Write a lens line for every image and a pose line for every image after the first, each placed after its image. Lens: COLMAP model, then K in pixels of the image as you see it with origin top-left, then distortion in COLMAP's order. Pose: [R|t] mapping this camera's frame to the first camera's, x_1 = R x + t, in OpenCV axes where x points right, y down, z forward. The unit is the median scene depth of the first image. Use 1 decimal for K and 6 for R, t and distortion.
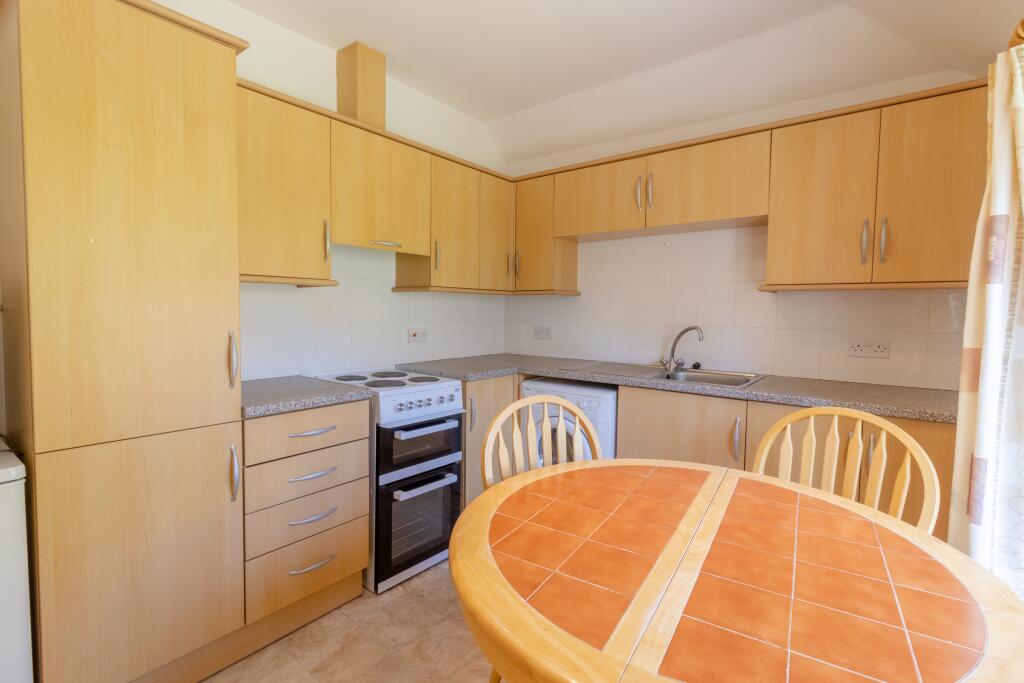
lens RADIAL K [[480.7, 0, 502.0], [0, 480.7, 334.2], [0, 0, 1]] dist [0.001356, -0.000244]
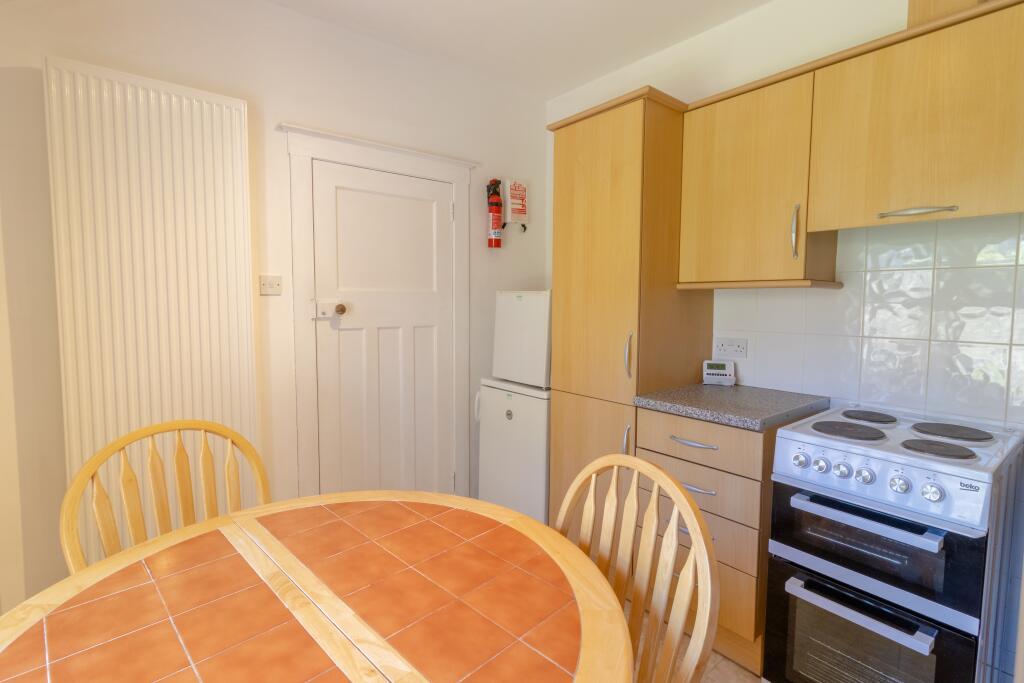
lens RADIAL K [[480.7, 0, 502.0], [0, 480.7, 334.2], [0, 0, 1]] dist [0.001356, -0.000244]
pose [[-0.215892, 0.058147, -0.974684, 0.890463], [-0.056982, 0.995774, 0.072027, -0.088619], [0.974753, 0.071090, -0.211667, 1.177838]]
